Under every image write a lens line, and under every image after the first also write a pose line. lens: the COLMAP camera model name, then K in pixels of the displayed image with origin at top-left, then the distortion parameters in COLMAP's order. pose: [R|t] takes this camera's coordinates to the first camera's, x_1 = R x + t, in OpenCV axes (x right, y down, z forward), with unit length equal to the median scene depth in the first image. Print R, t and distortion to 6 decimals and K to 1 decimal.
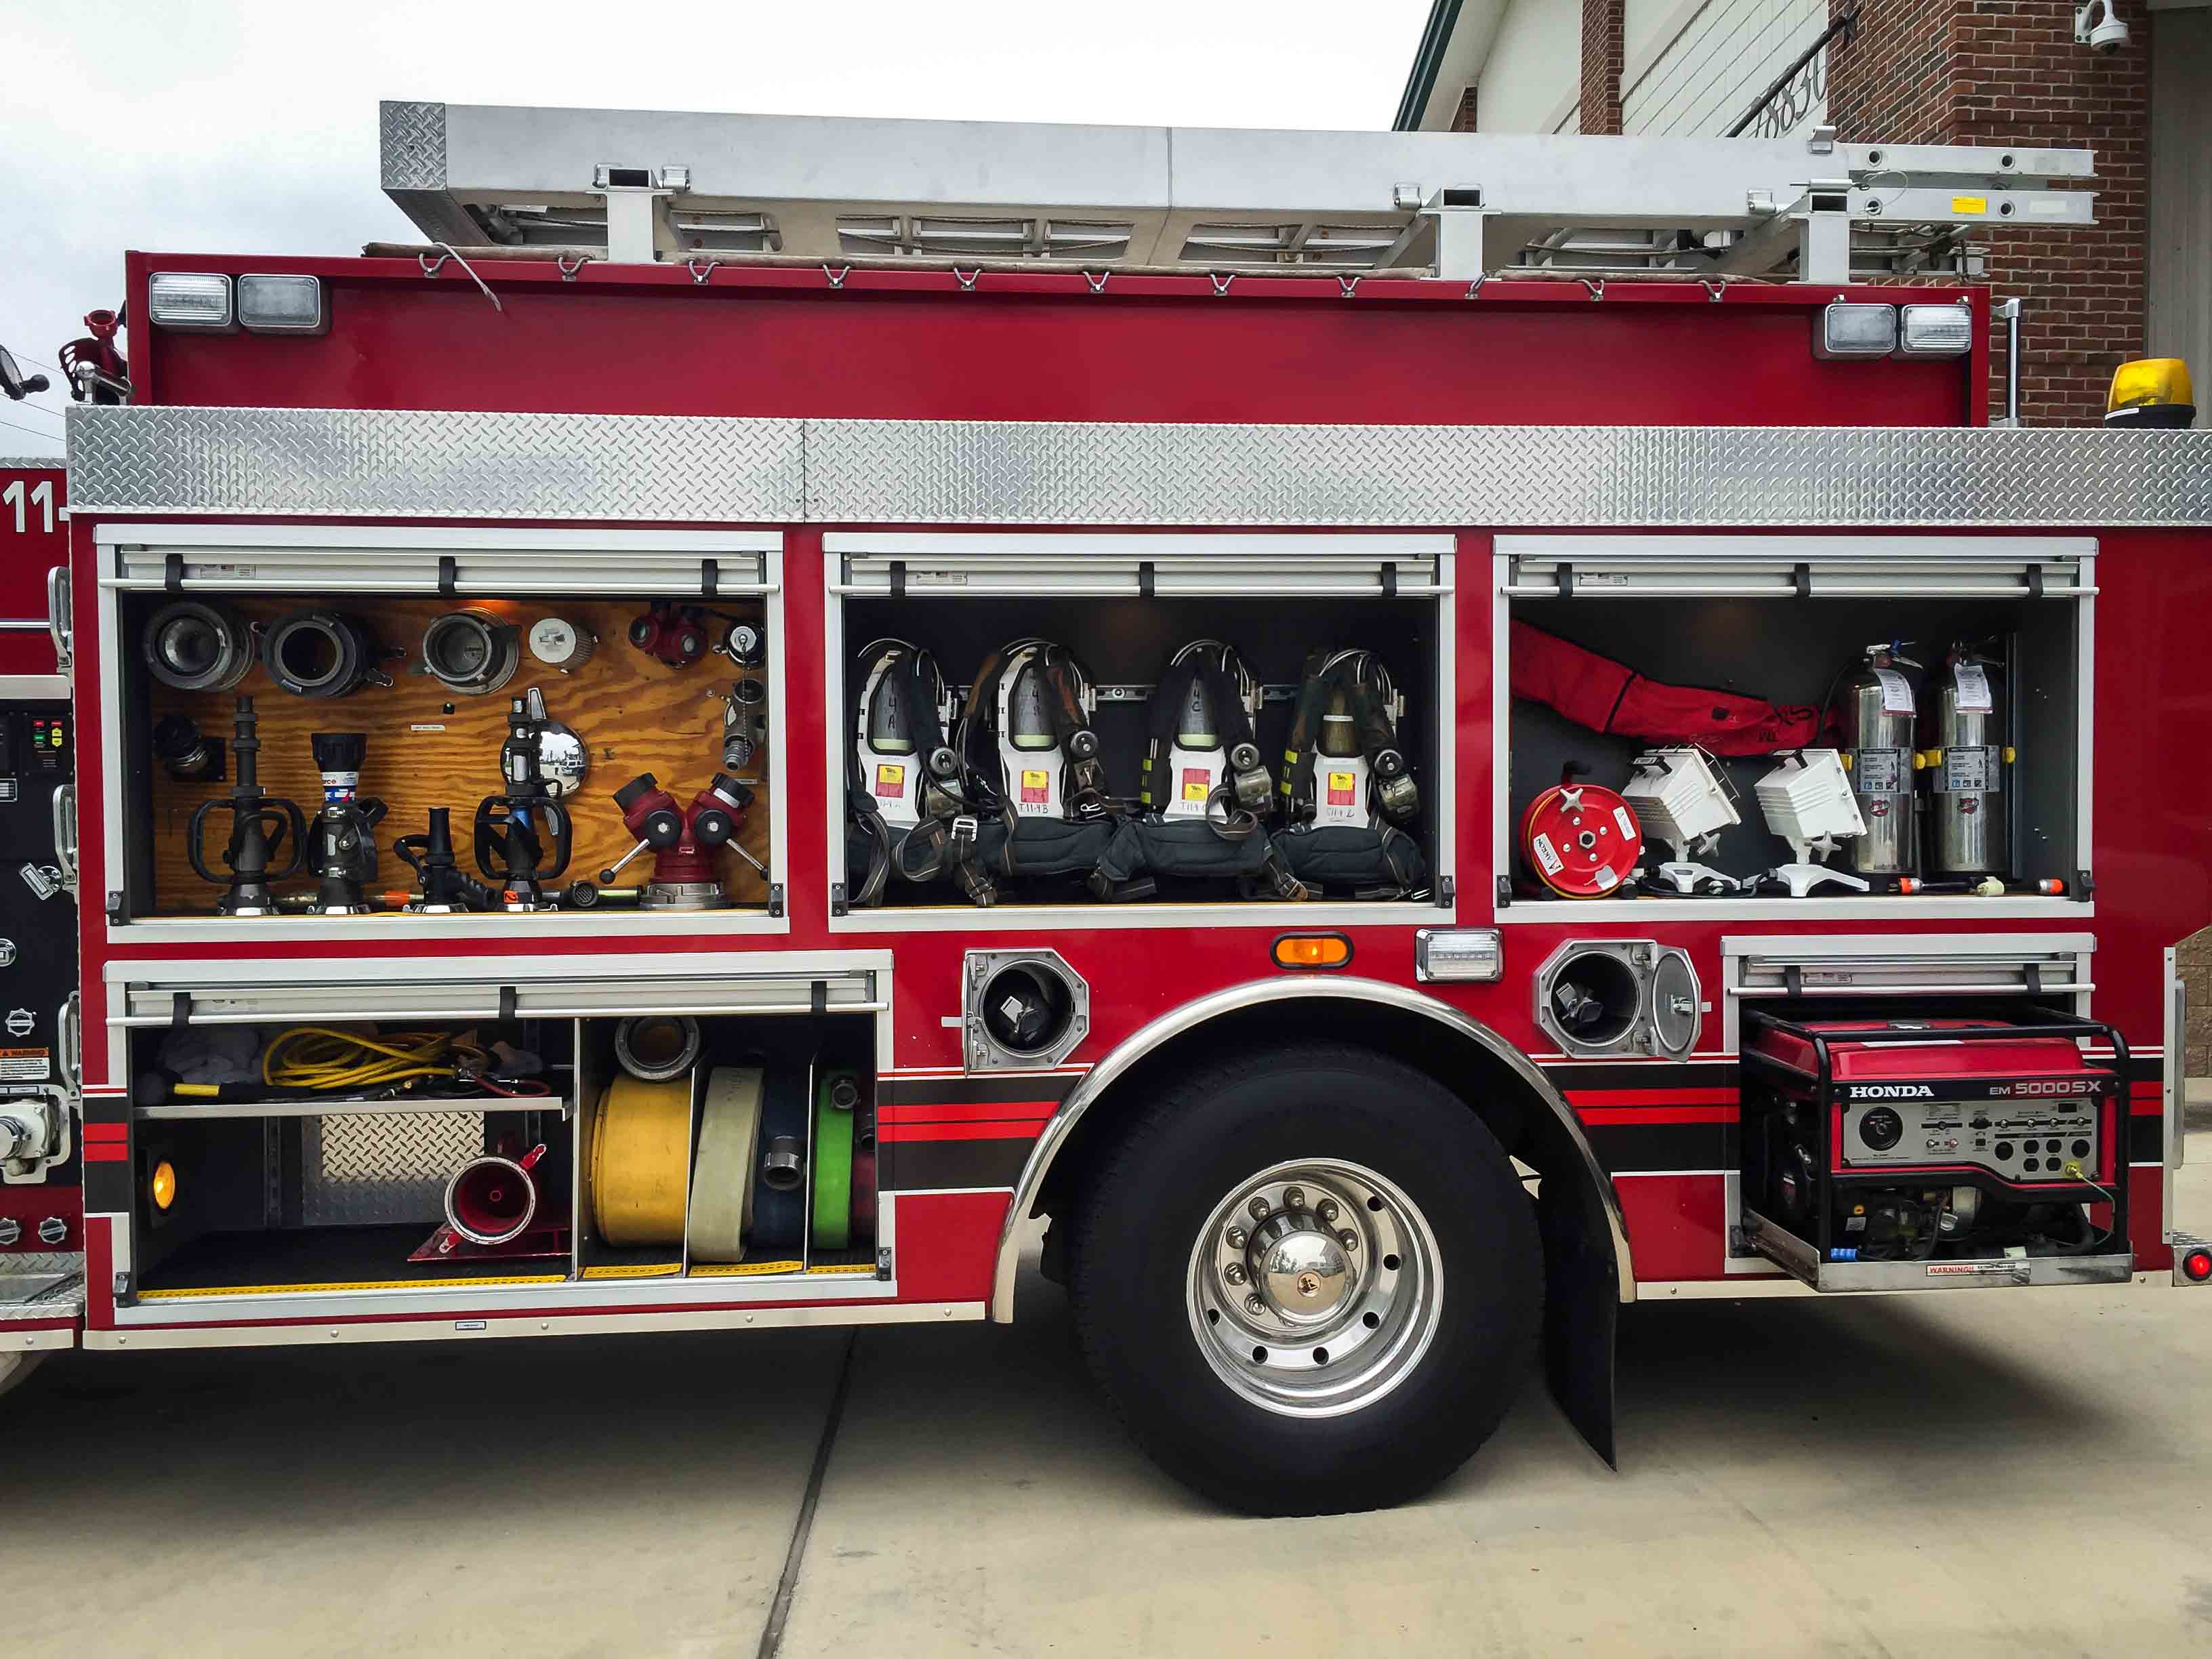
lens RADIAL K [[1863.1, 0, 1111.6], [0, 1863.1, 835.1], [0, 0, 1]] dist [0.083484, -0.106774]
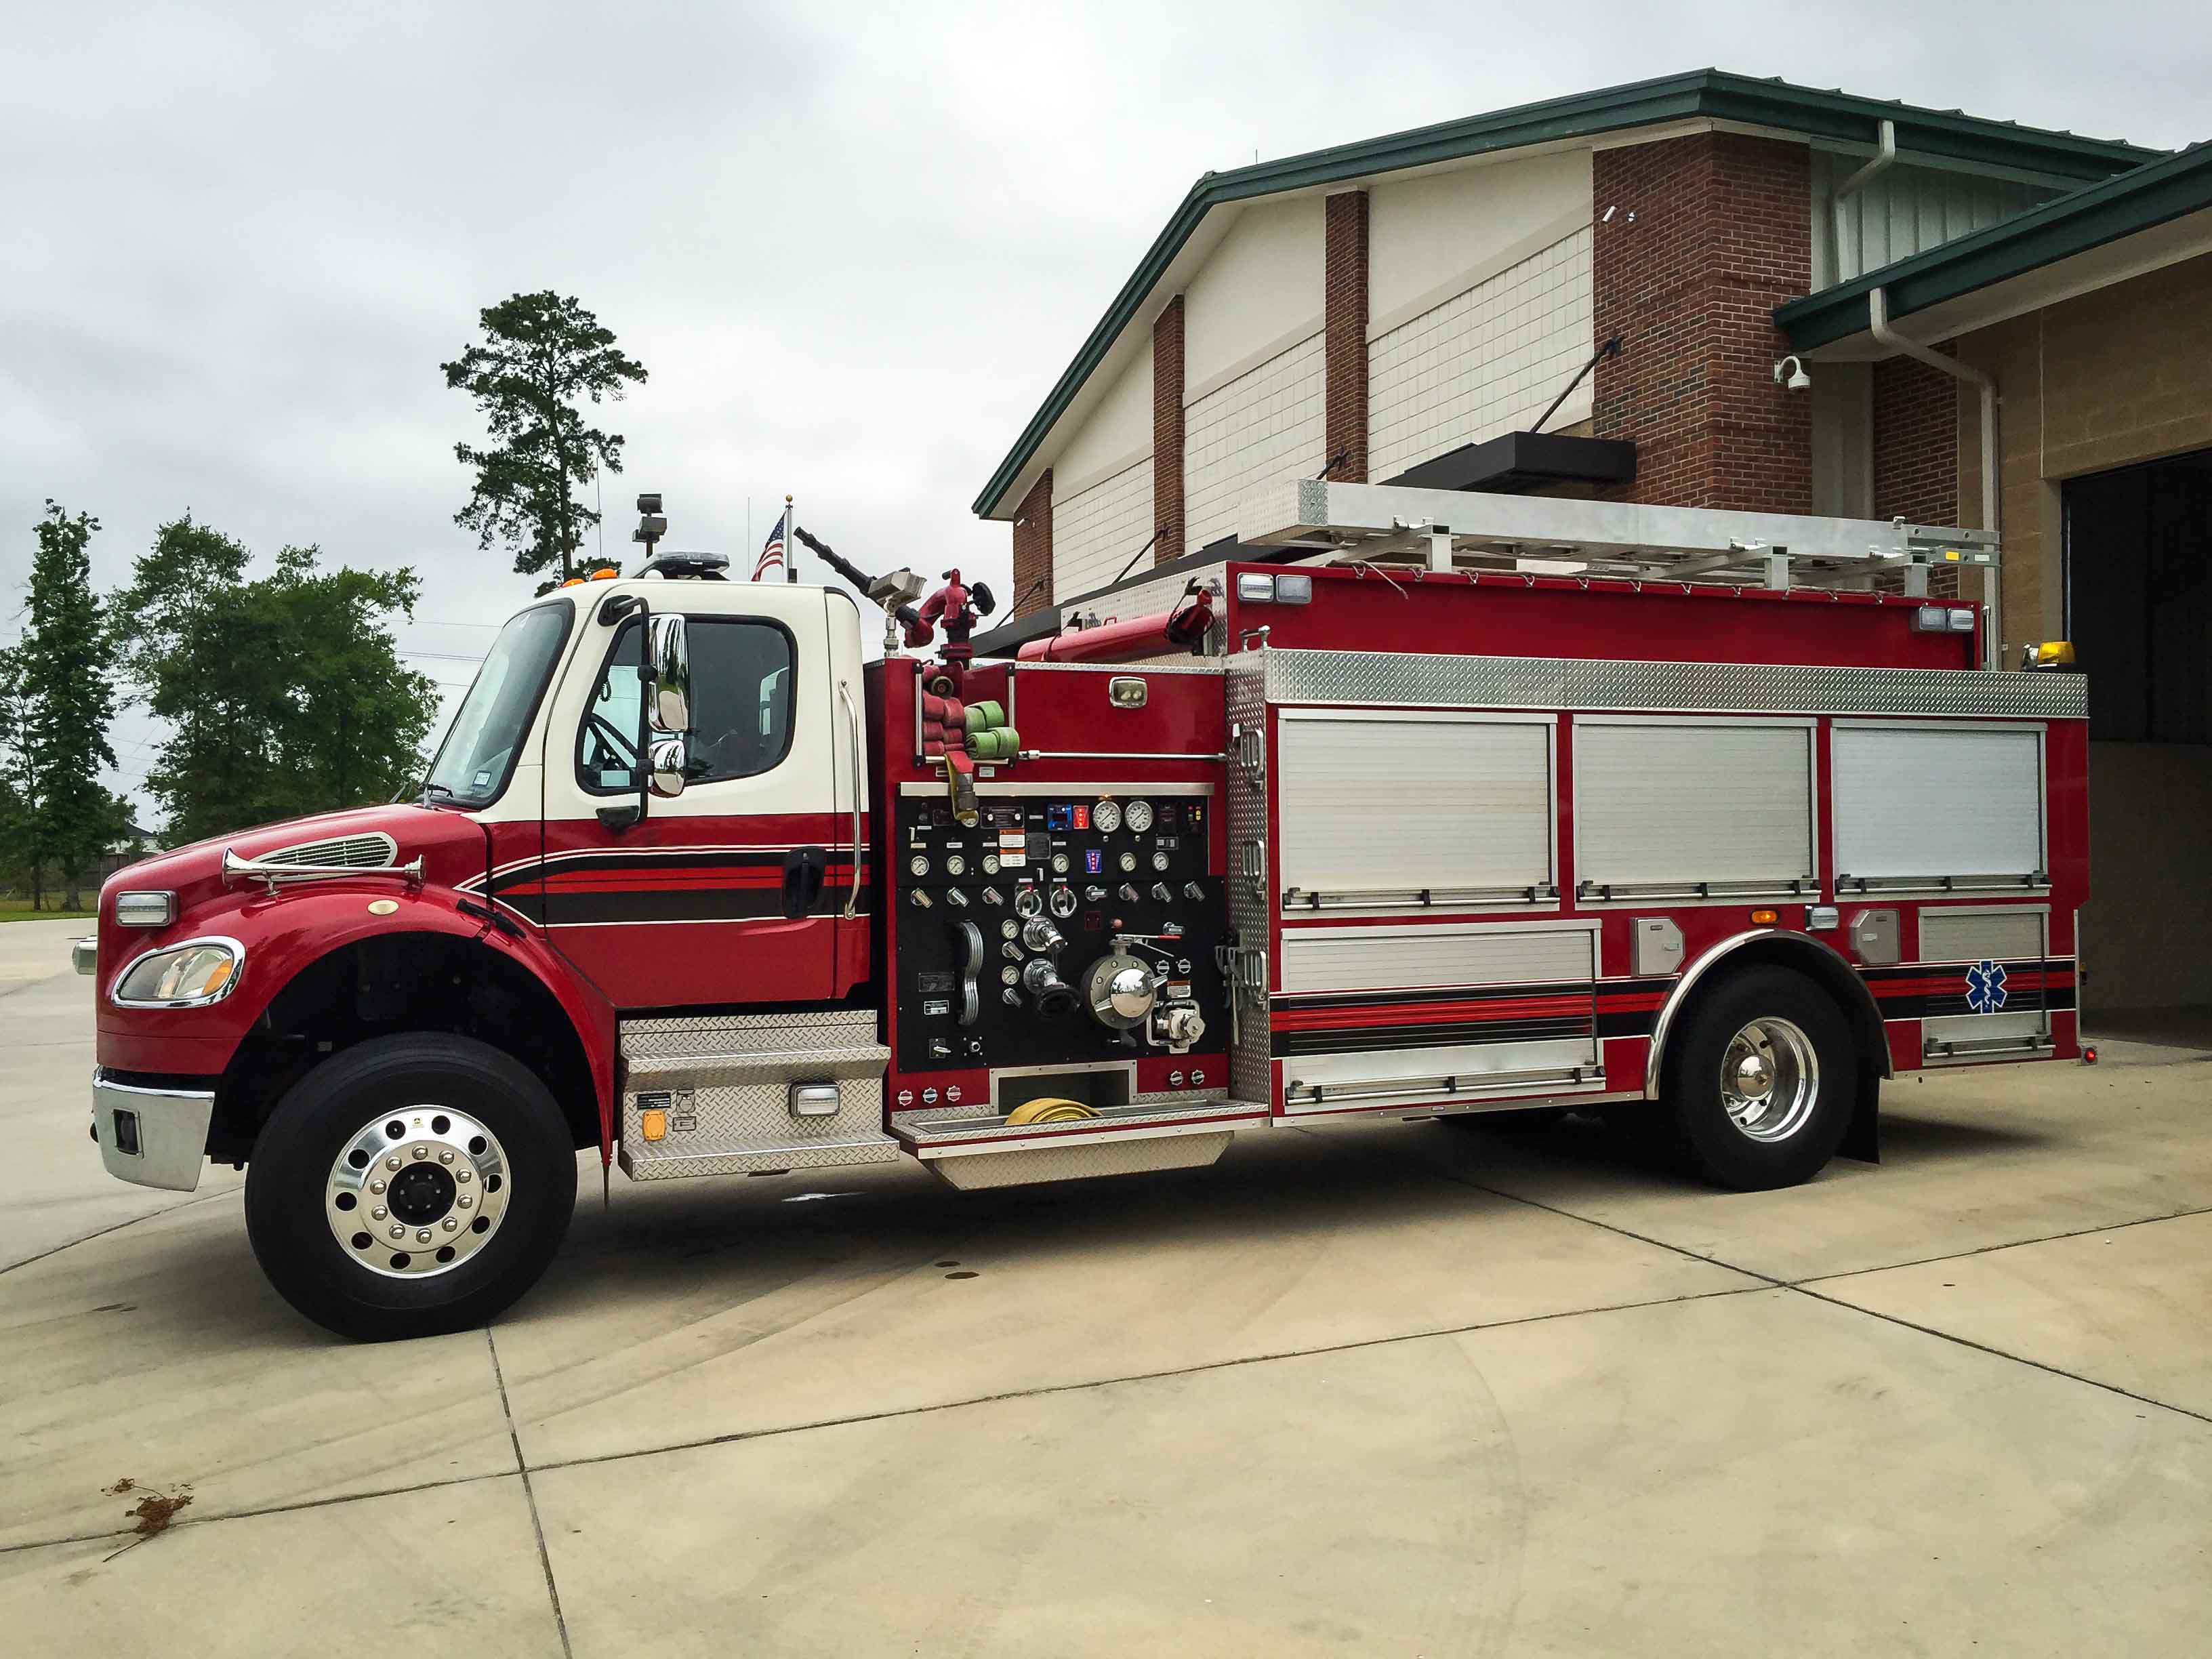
lens RADIAL K [[1863.1, 0, 1111.6], [0, 1863.1, 835.1], [0, 0, 1]] dist [0.083484, -0.106774]
pose [[0.947786, -0.004298, 0.318879, -1.132656], [0.016872, 0.999185, -0.036678, 0.032514], [-0.318461, 0.040143, 0.947086, -0.679977]]
